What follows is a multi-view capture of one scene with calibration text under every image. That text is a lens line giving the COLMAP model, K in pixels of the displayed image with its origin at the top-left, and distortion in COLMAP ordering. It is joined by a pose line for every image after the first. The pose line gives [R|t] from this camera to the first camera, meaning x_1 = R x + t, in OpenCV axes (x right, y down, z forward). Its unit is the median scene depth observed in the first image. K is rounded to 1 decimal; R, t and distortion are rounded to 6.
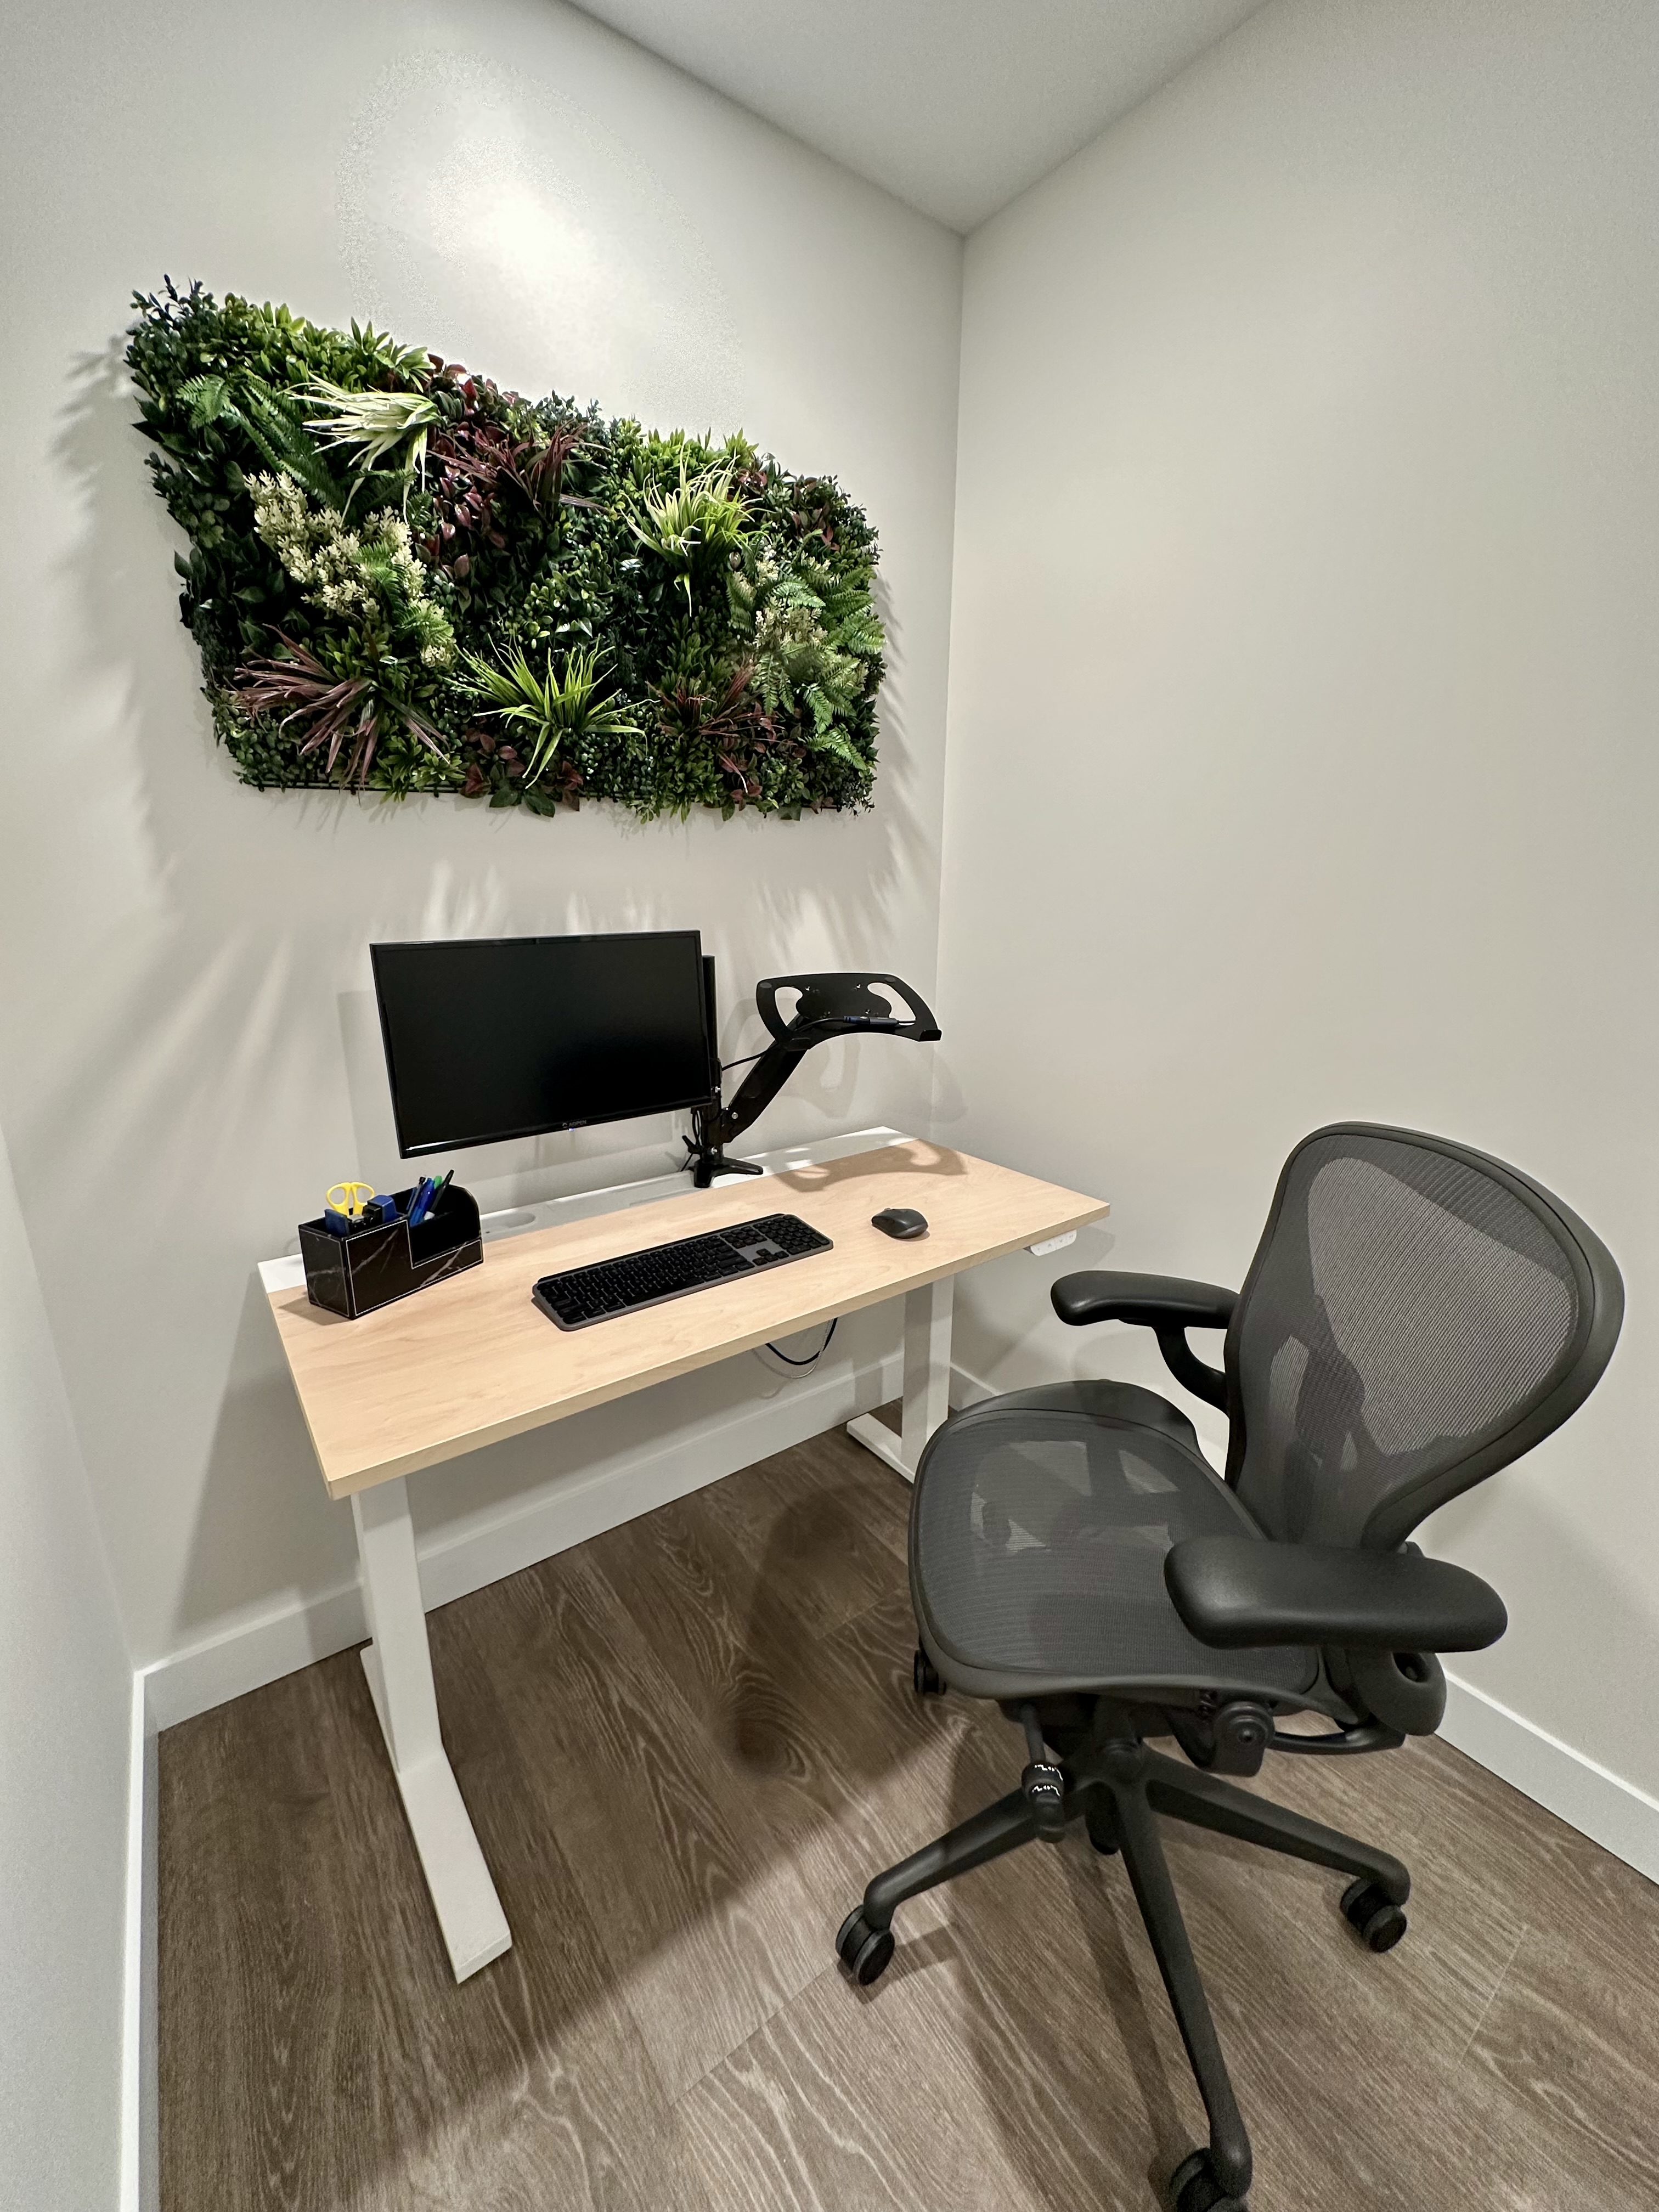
lens RADIAL K [[883.0, 0, 827.7], [0, 883.0, 1106.3], [0, 0, 1]] dist [-0.000575, 0.000650]
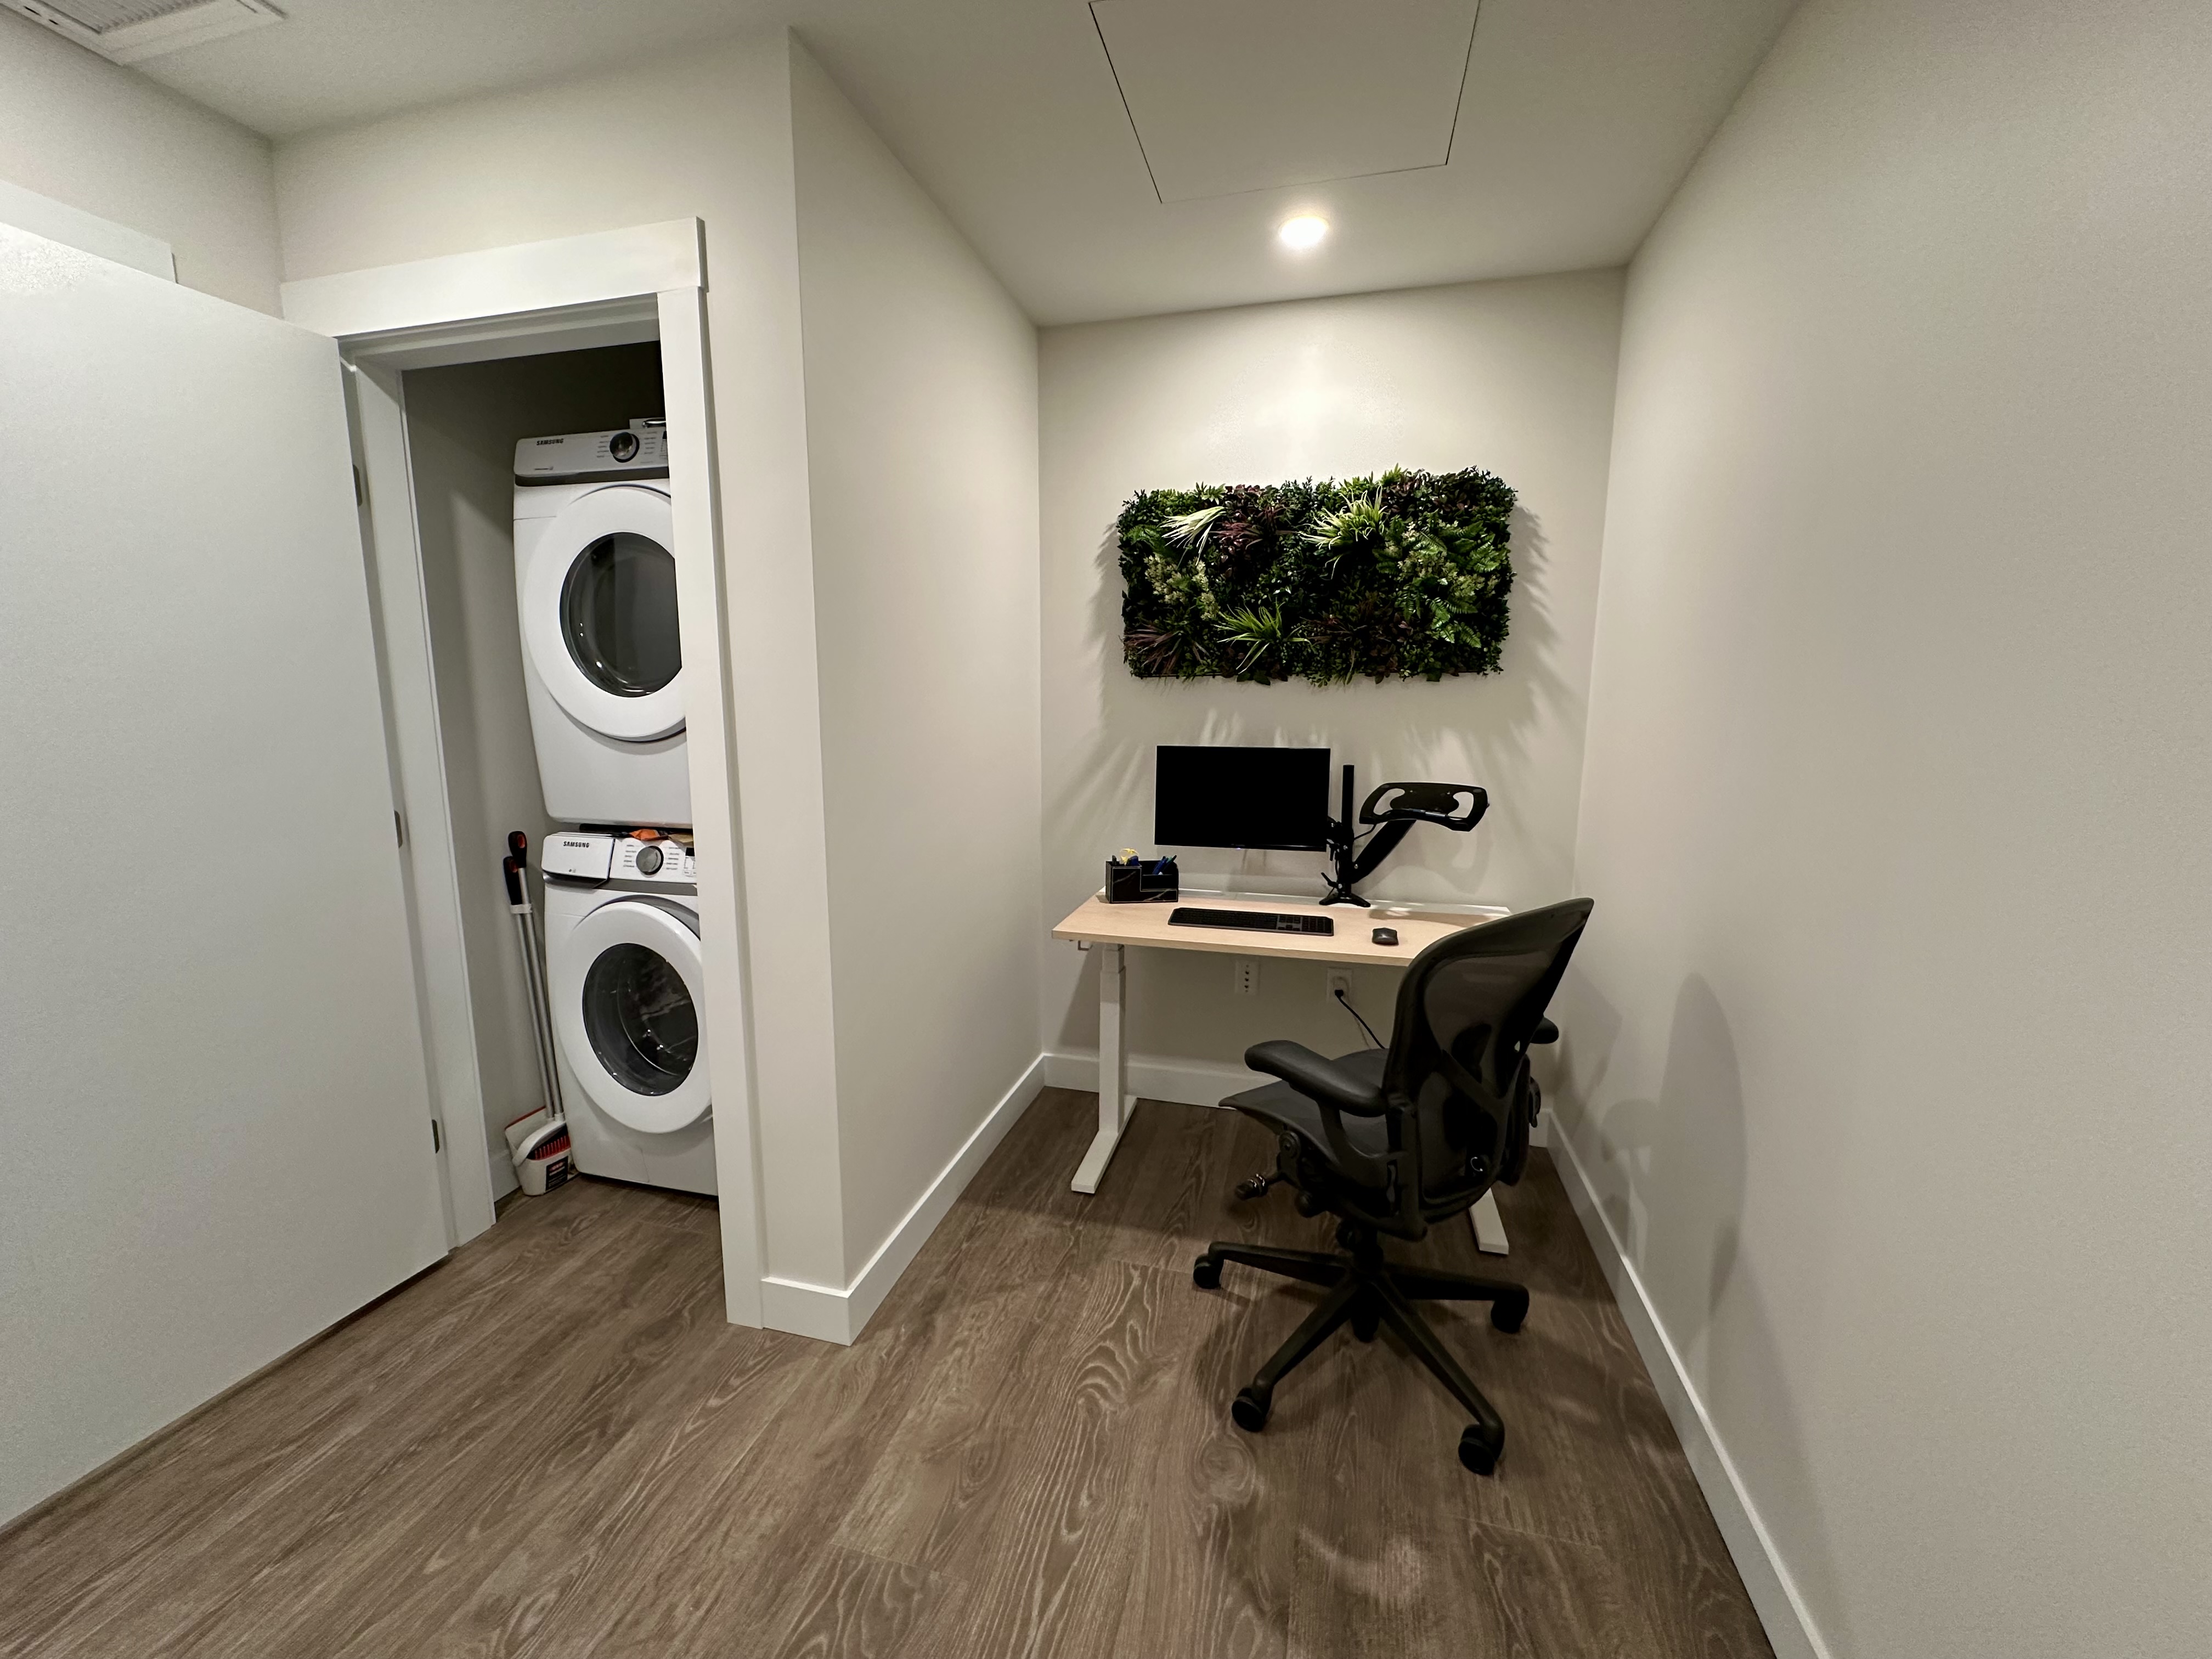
lens RADIAL K [[883.0, 0, 1103.1], [0, 883.0, 830.7], [0, 0, 1]] dist [-0.000575, 0.000650]
pose [[0.620436, 0.118250, -0.775291, 1.072179], [-0.203690, 0.978940, -0.013694, 0.080263], [0.757344, 0.166415, 0.631456, -0.444531]]
